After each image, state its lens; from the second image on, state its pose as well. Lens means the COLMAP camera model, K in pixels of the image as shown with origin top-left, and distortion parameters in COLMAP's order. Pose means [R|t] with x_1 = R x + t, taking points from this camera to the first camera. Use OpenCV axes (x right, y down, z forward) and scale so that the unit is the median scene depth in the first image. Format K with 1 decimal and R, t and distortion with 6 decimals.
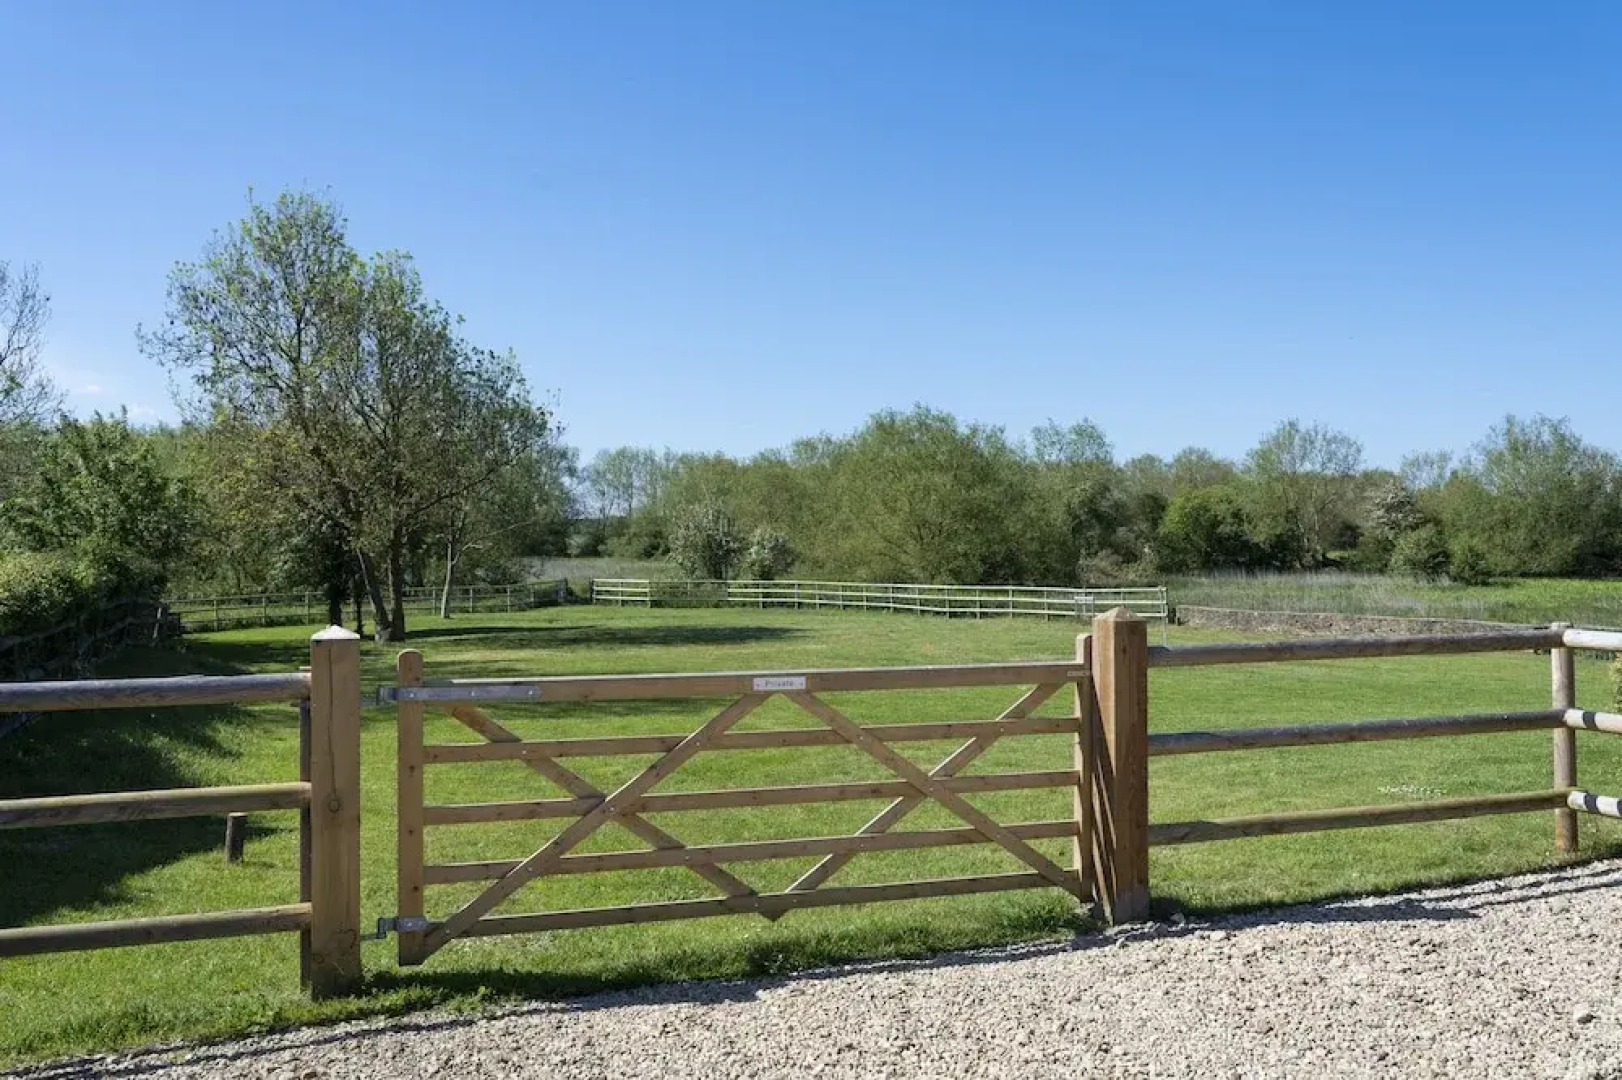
lens RADIAL K [[1095.1, 0, 795.4], [0, 1095.1, 517.0], [0, 0, 1]] dist [-0.023017, 0.007846]
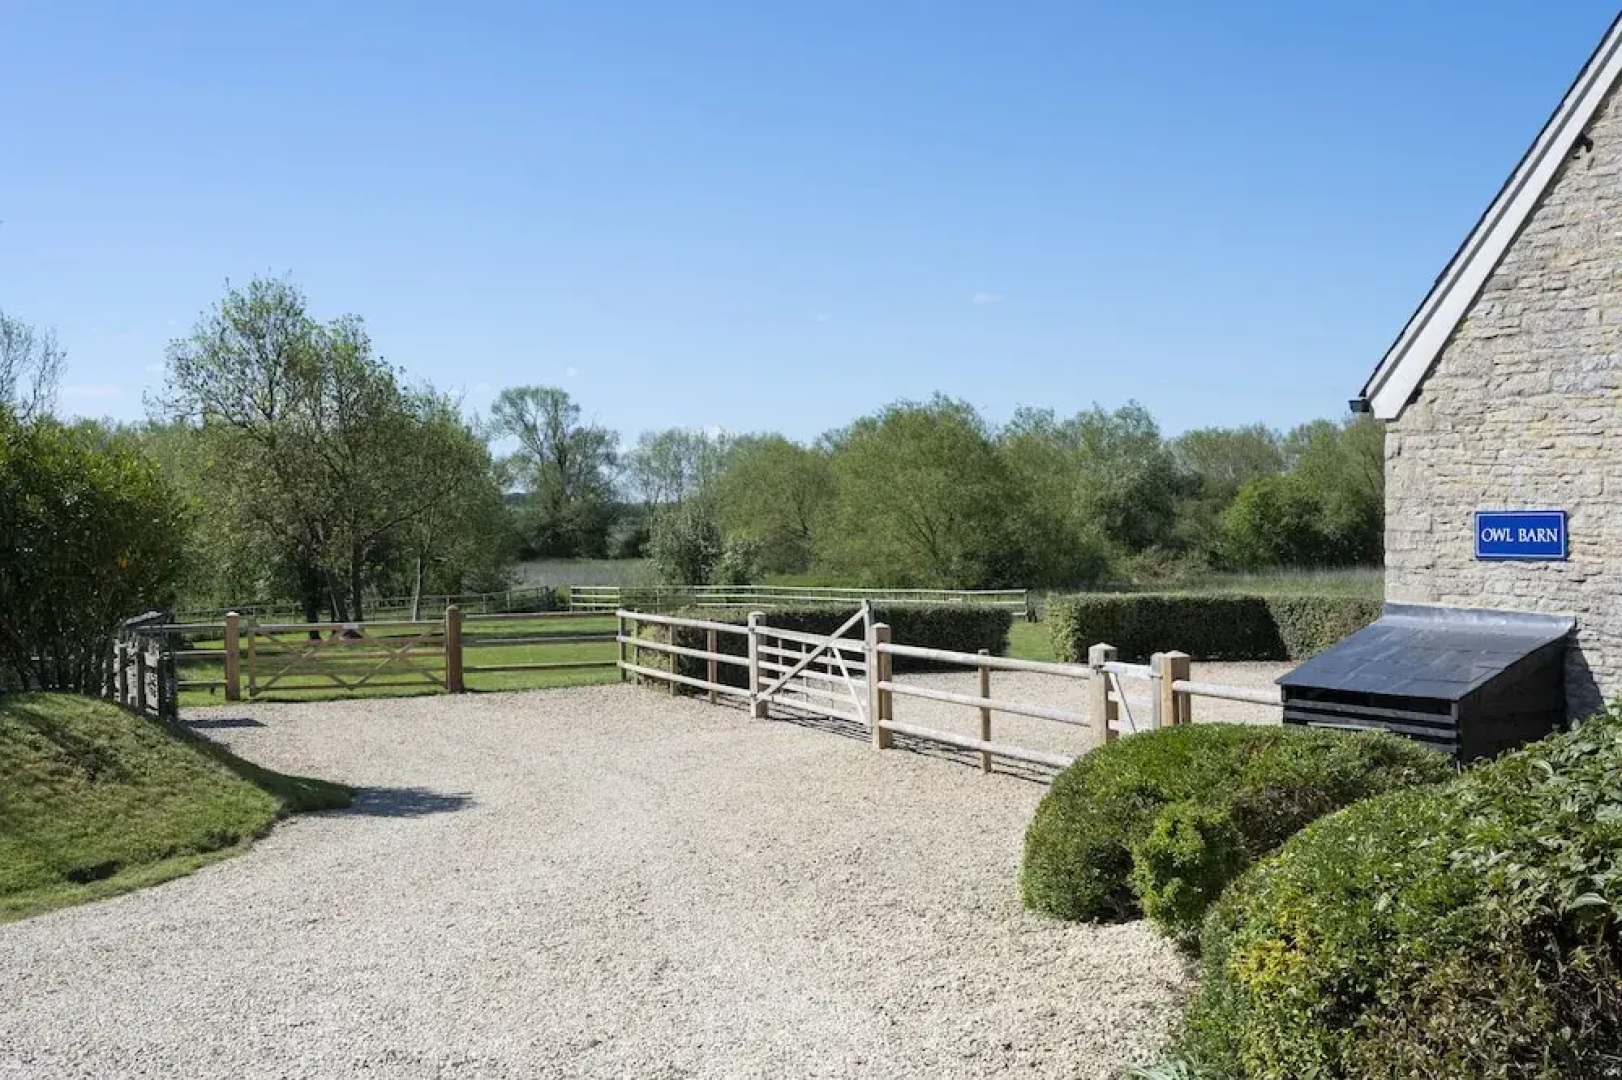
lens RADIAL K [[1521.8, 0, 811.6], [0, 1521.8, 520.2], [0, 0, 1]] dist [0.049953, -0.009027]
pose [[0.992818, -0.017052, -0.118416, 0.179525], [0.019283, 0.999657, 0.017721, -0.022327], [0.118073, -0.019878, 0.992806, -0.328925]]
